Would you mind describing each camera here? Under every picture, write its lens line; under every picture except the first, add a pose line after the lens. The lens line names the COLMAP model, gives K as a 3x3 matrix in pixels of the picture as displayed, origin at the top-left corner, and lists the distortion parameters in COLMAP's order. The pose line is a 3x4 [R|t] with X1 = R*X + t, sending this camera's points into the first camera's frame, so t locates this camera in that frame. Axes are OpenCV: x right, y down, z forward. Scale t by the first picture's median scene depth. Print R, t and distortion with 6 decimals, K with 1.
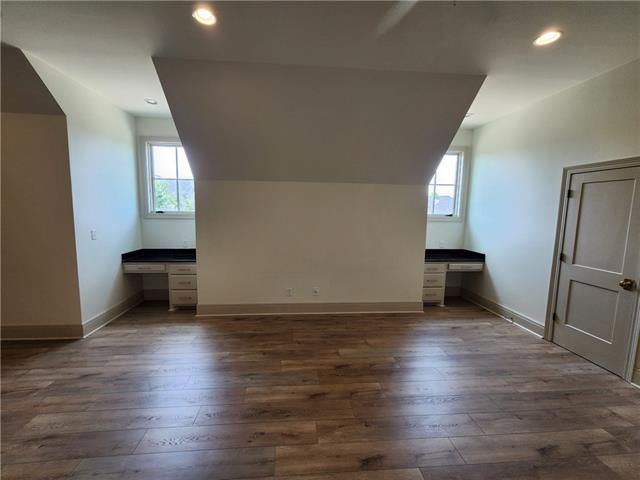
lens RADIAL K [[264.2, 0, 319.4], [0, 264.2, 240.2], [0, 0, 1]] dist [-0.002458, -0.000394]
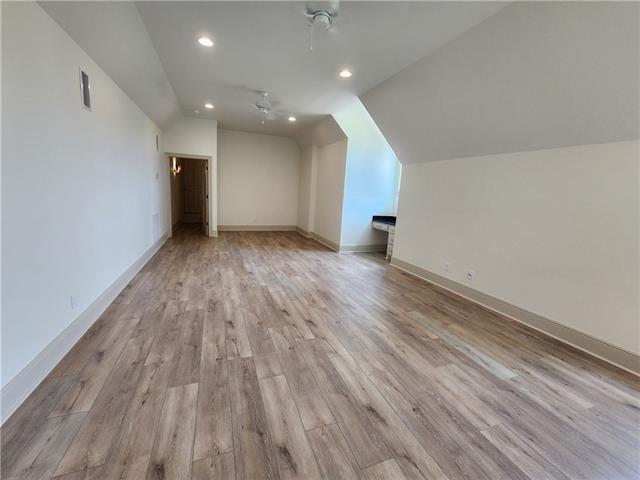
lens RADIAL K [[264.2, 0, 315.2], [0, 264.2, 236.9], [0, 0, 1]] dist [-0.002458, -0.000394]
pose [[0.274706, 0.165703, -0.947143, 0.764980], [-0.156289, 0.979634, 0.126058, 0.032946], [0.948741, 0.113399, 0.295009, 0.202975]]
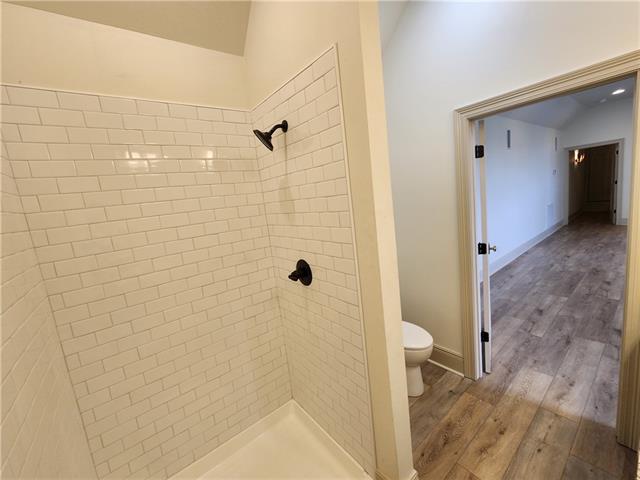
lens RADIAL K [[264.2, 0, 315.0], [0, 264.2, 235.1], [0, 0, 1]] dist [-0.002458, -0.000394]
pose [[-0.834470, 0.159412, -0.527491, 1.221713], [0.049341, 0.975013, 0.216601, -0.010666], [0.548840, 0.154720, -0.821484, 0.341448]]
